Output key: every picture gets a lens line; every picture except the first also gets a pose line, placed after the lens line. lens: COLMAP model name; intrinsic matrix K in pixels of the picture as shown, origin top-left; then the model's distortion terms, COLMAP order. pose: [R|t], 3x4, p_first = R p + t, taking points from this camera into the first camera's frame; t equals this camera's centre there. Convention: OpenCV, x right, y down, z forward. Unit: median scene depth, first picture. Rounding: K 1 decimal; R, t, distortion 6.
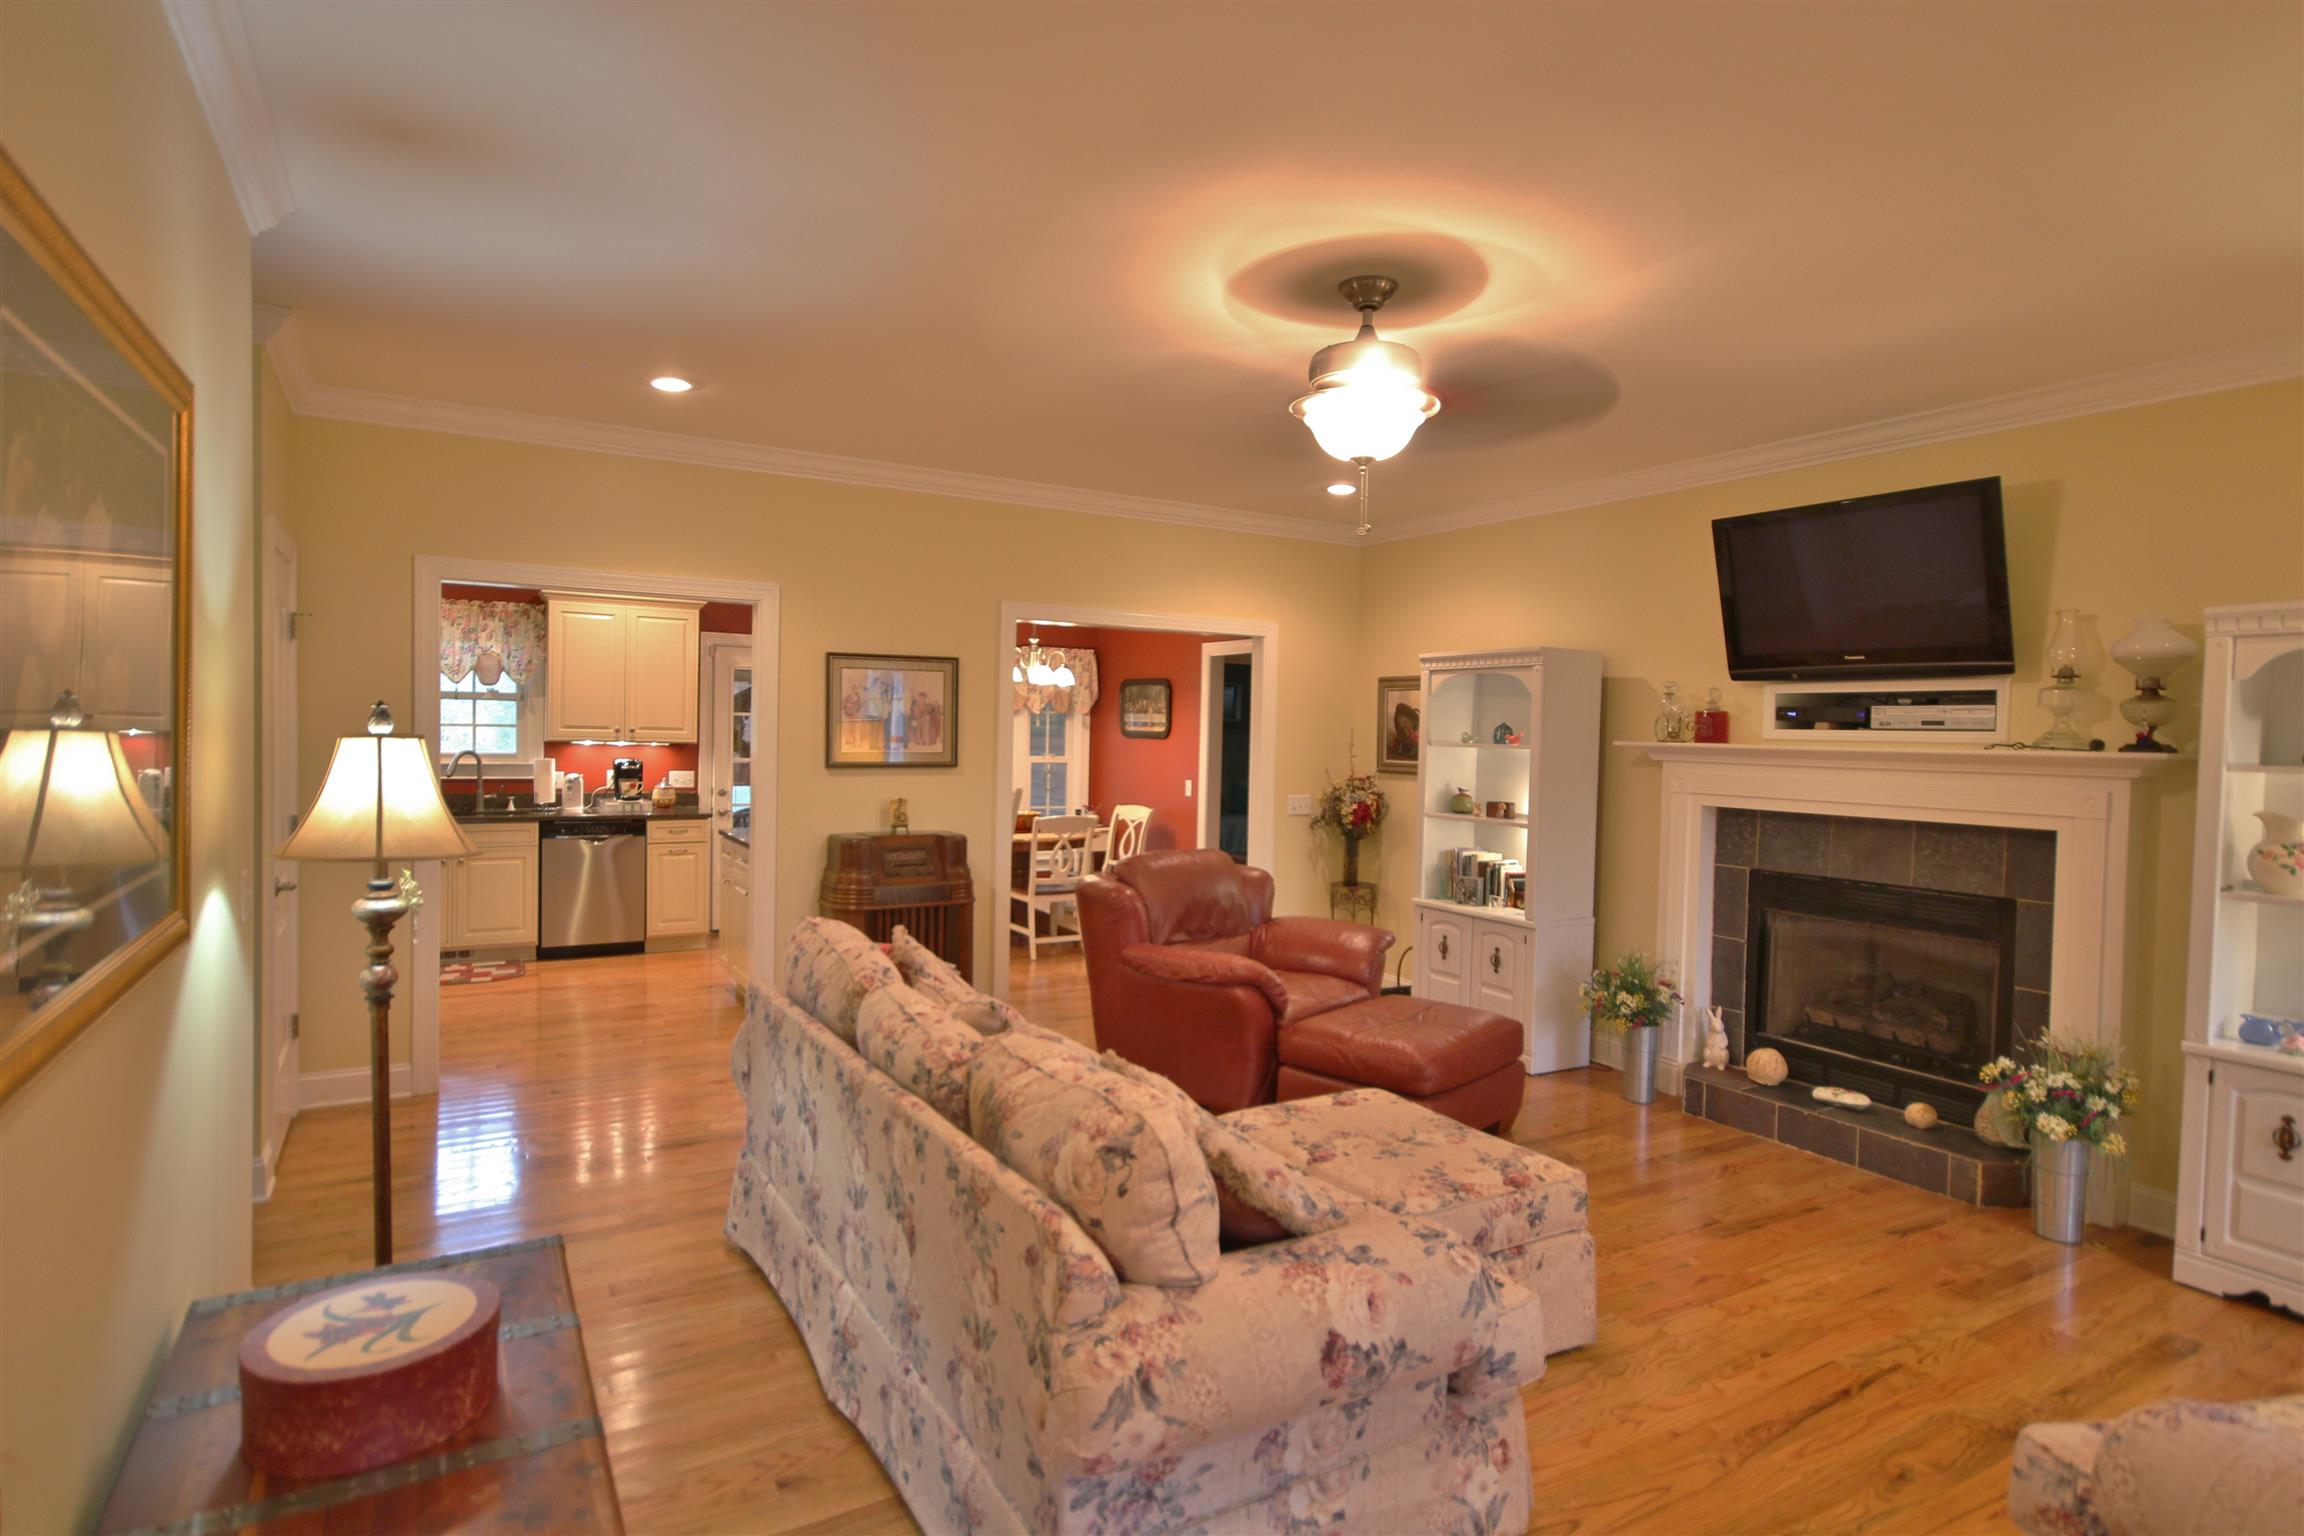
lens RADIAL K [[1210.1, 0, 1159.0], [0, 1210.1, 774.1], [0, 0, 1]] dist [0.003672, 0.000021]
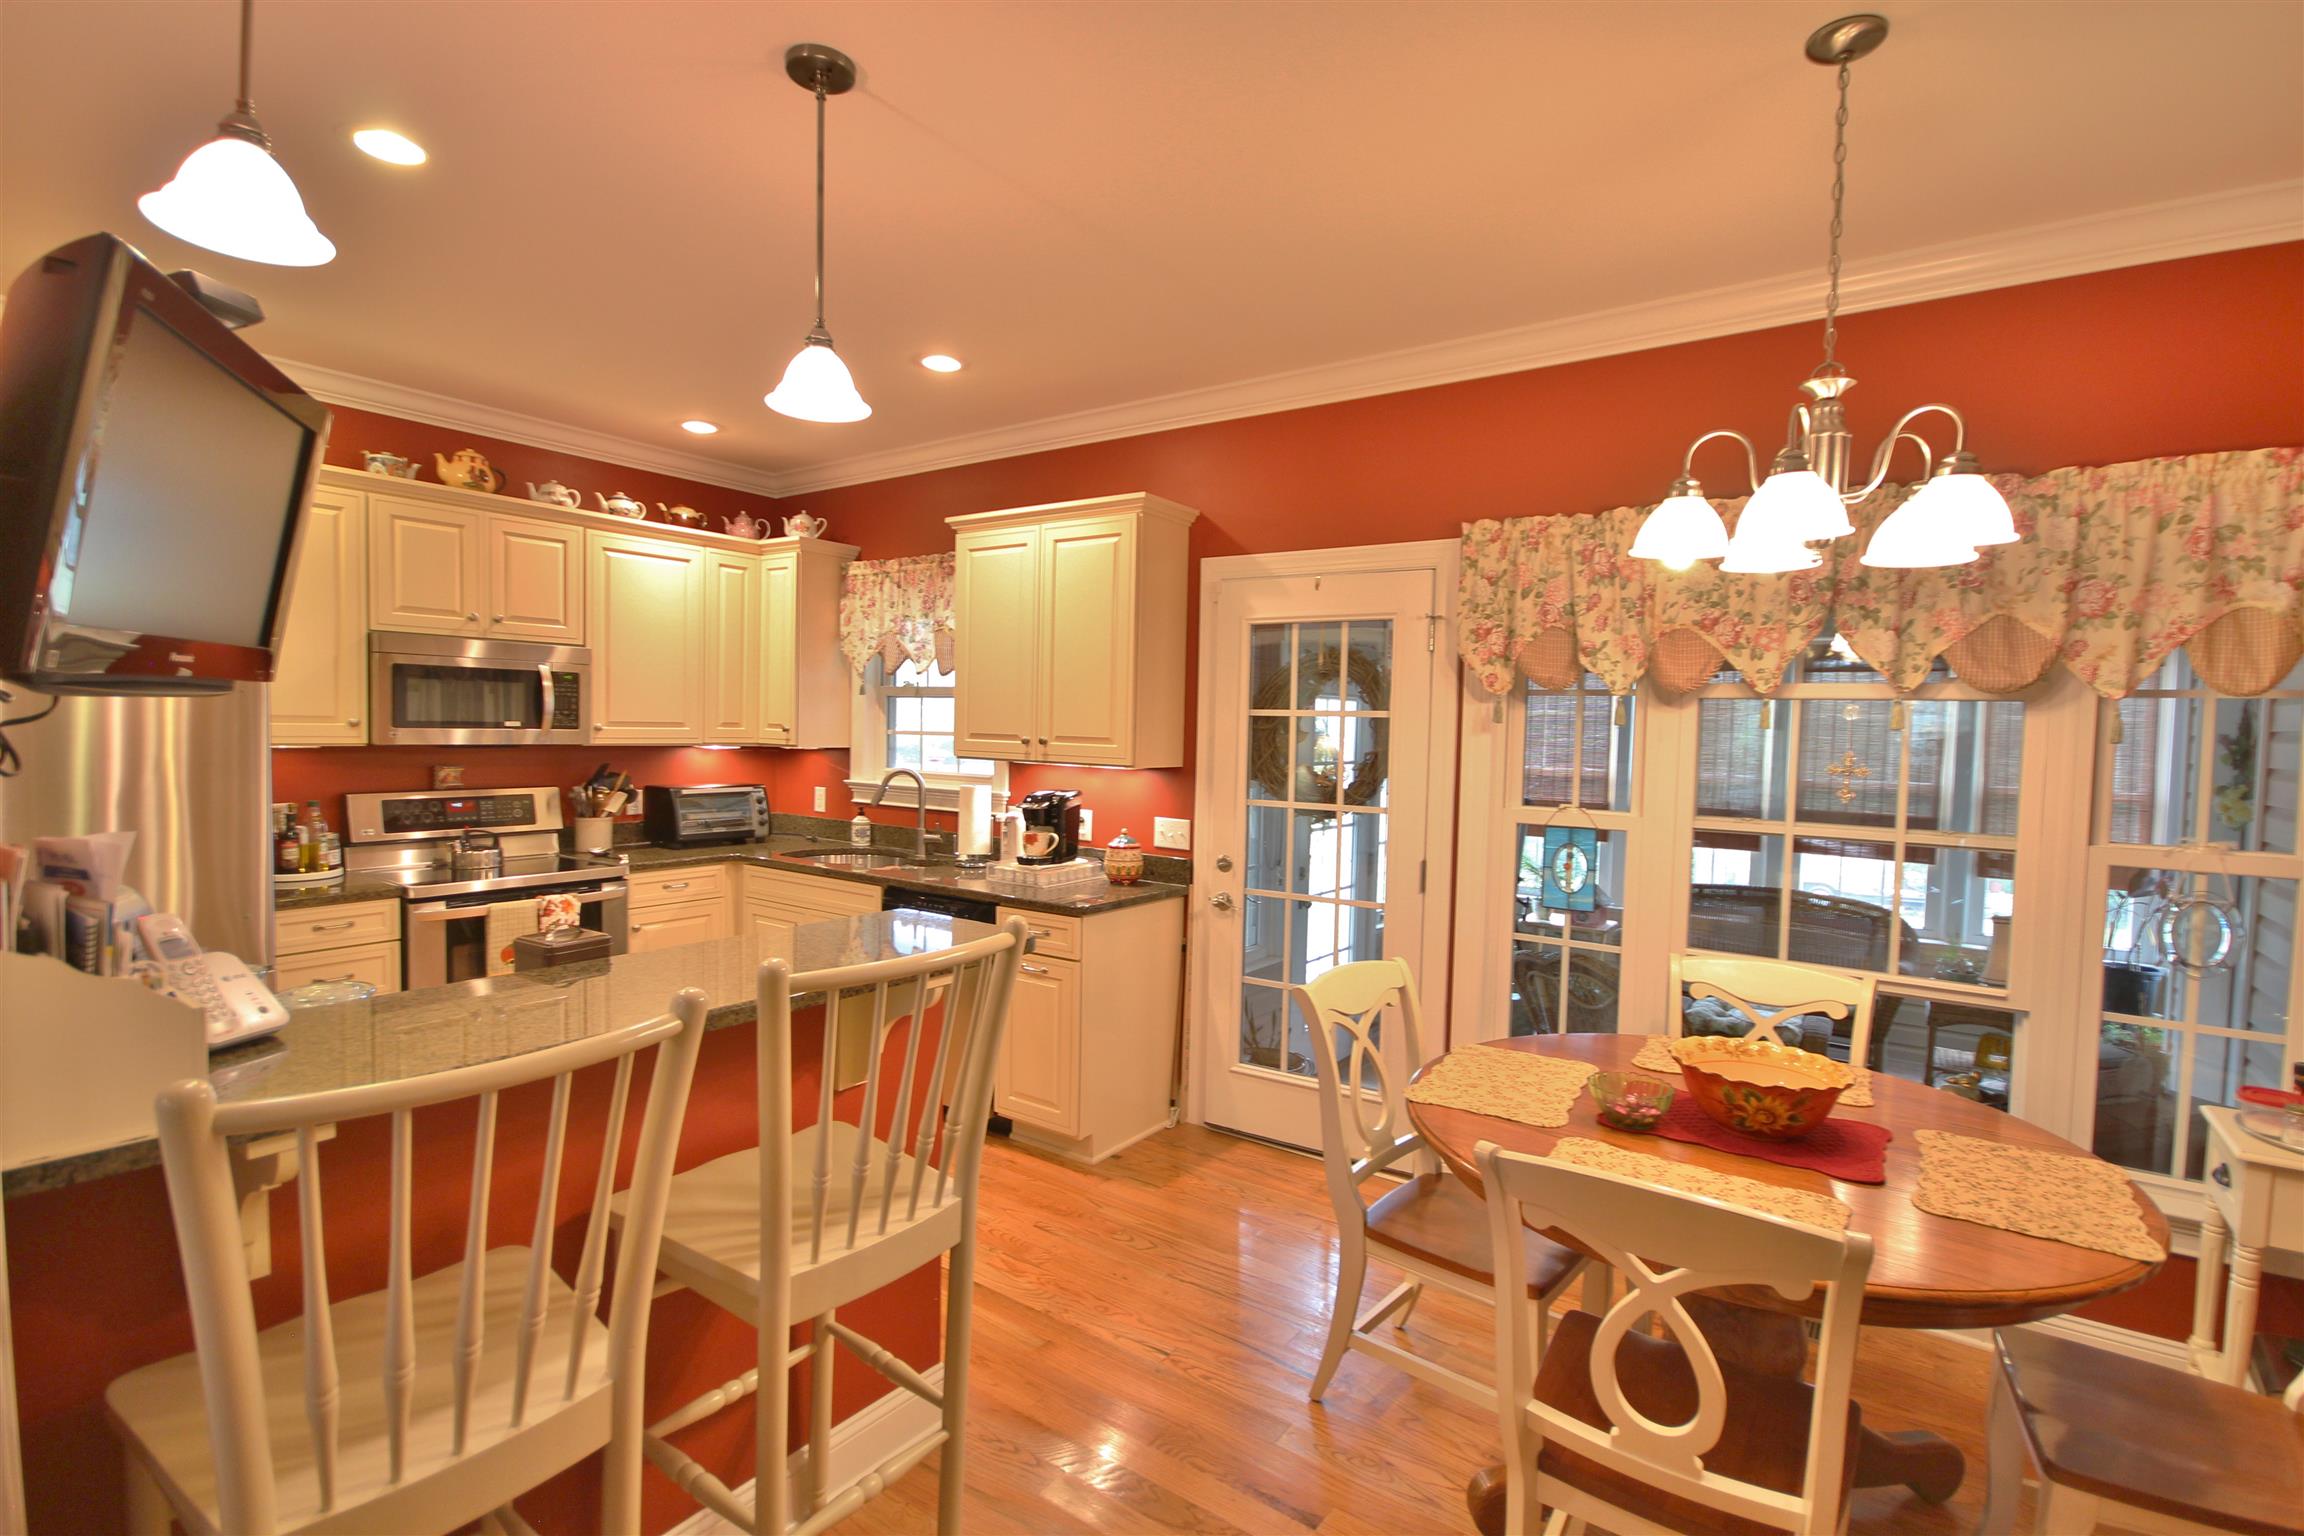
lens RADIAL K [[1062.1, 0, 1158.7], [0, 1062.1, 776.2], [0, 0, 1]] dist [0.003990, -0.007055]
pose [[0.403762, 0.030695, -0.914349, 0.046461], [-0.049268, 0.998716, 0.011771, -0.028795], [0.913536, 0.040296, 0.404756, 0.852020]]
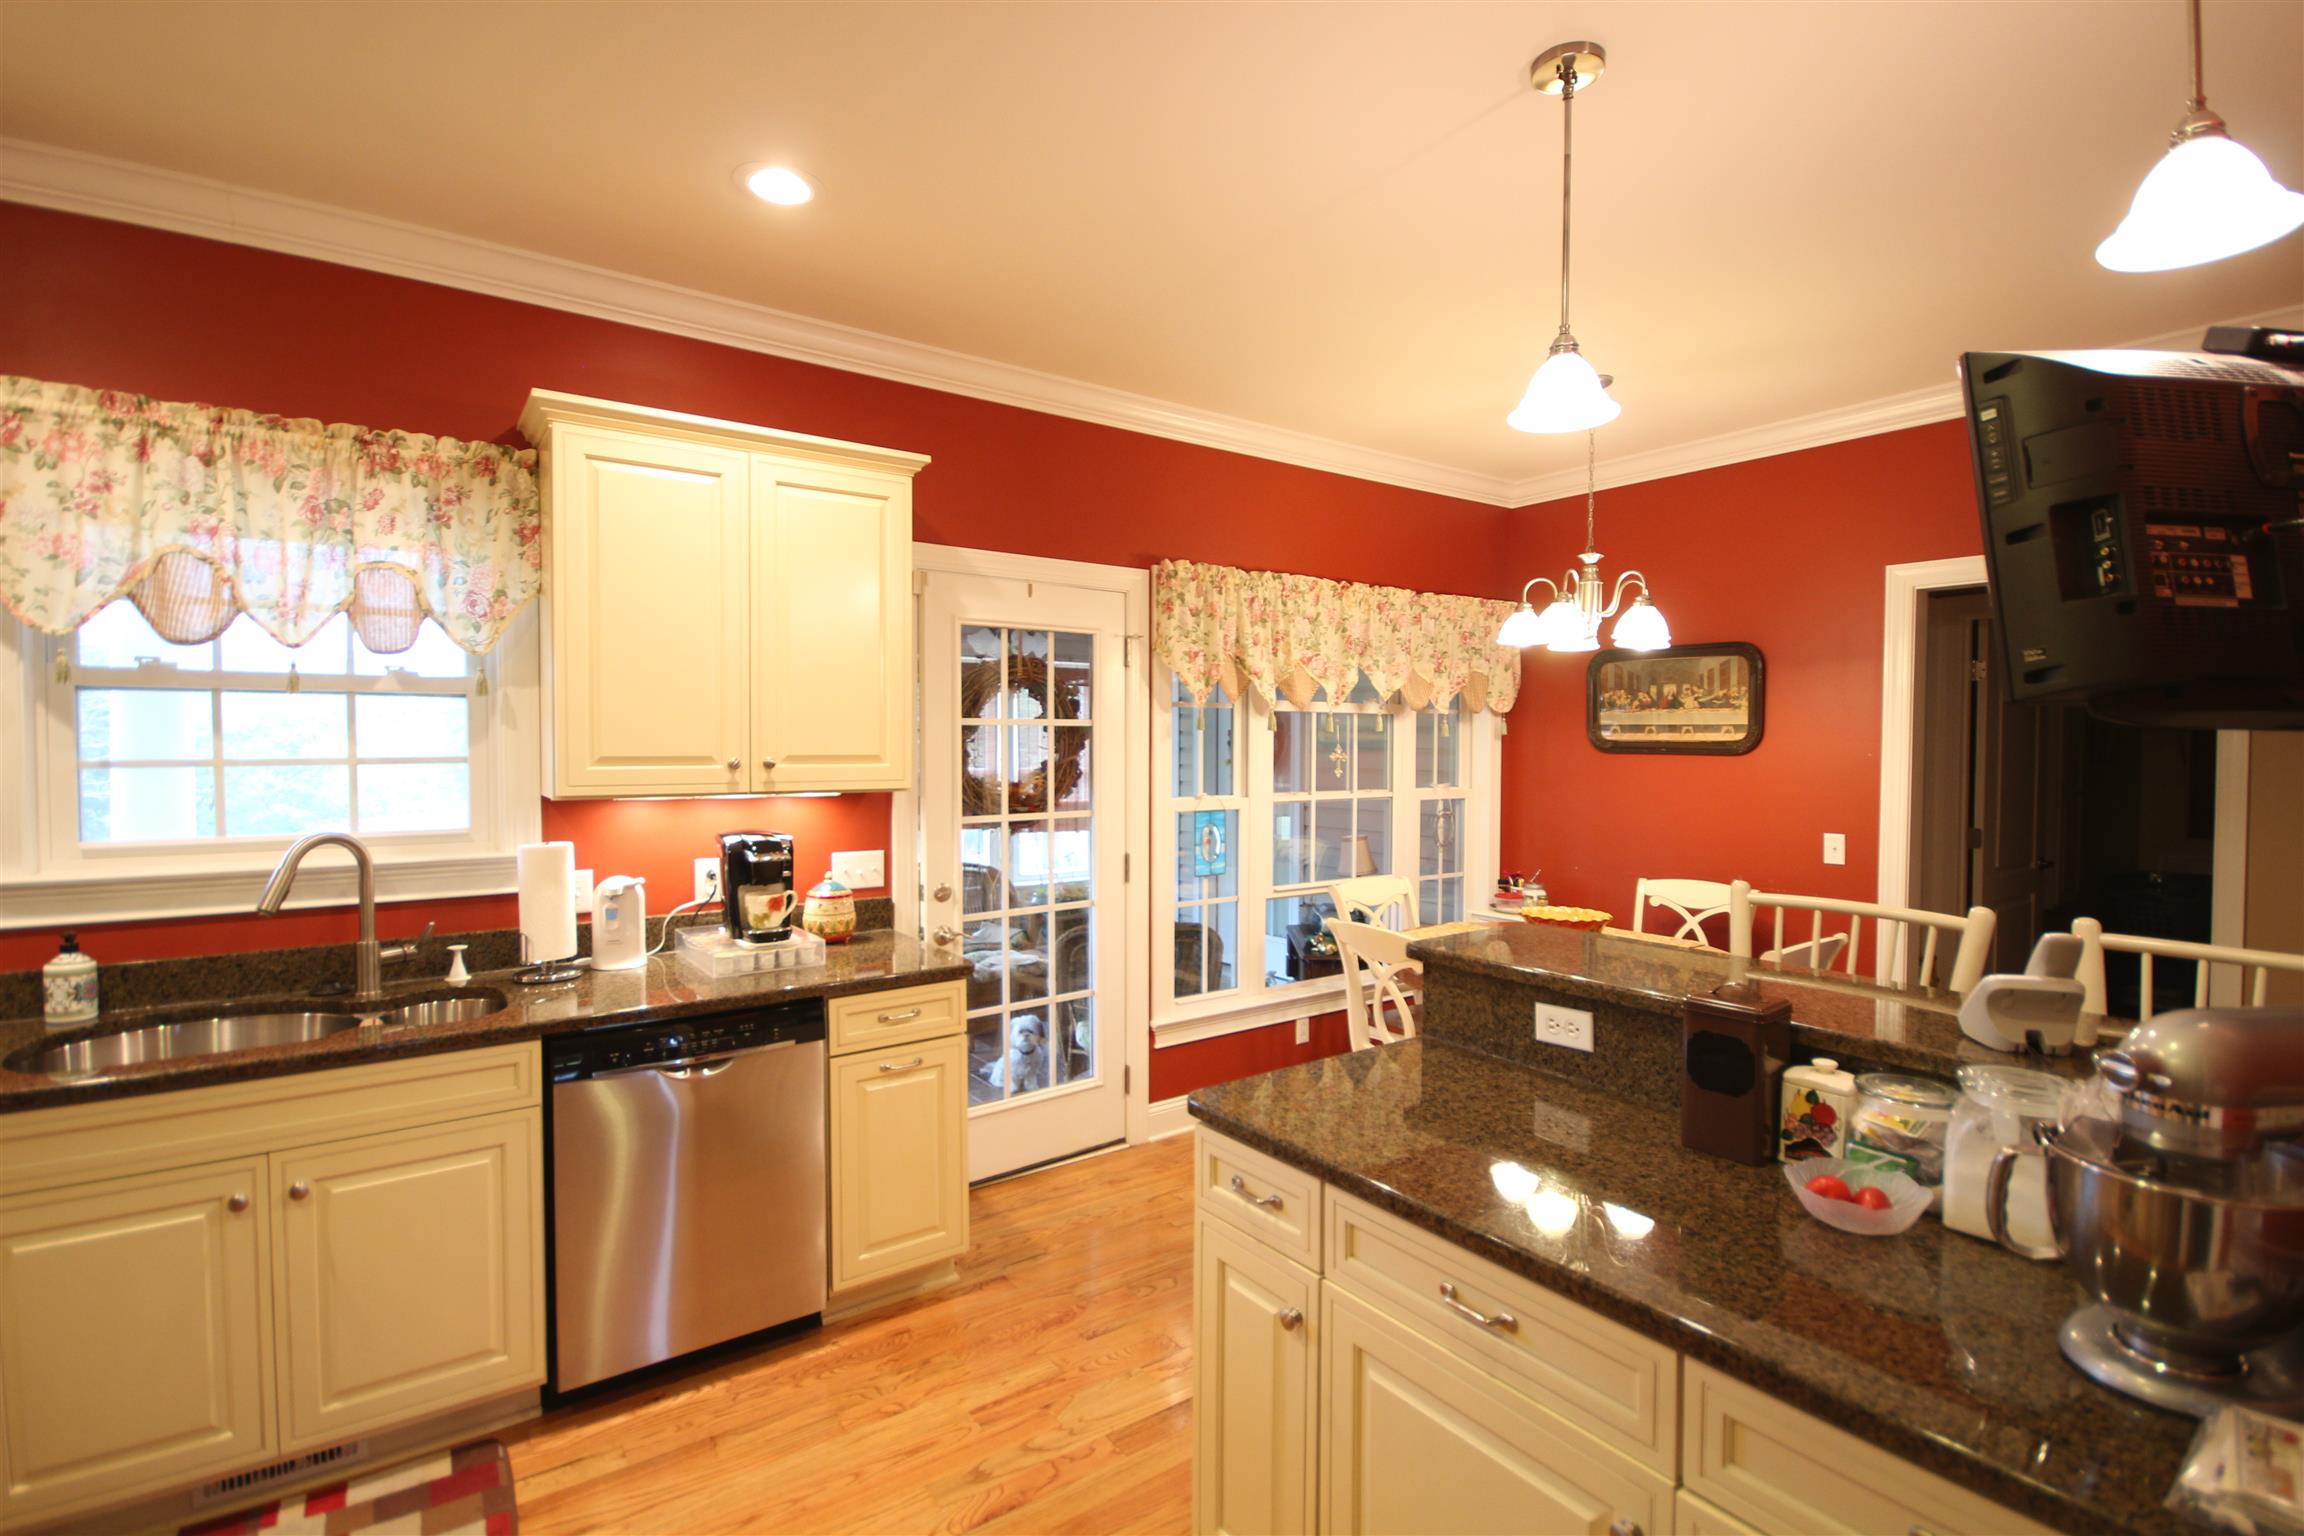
lens RADIAL K [[1062.1, 0, 1155.4], [0, 1062.1, 770.8], [0, 0, 1]] dist [0.003990, -0.007055]
pose [[0.995782, -0.023504, 0.088687, -0.340268], [0.024132, 0.999691, -0.006023, -0.029051], [-0.088518, 0.008138, 0.996041, 0.639709]]
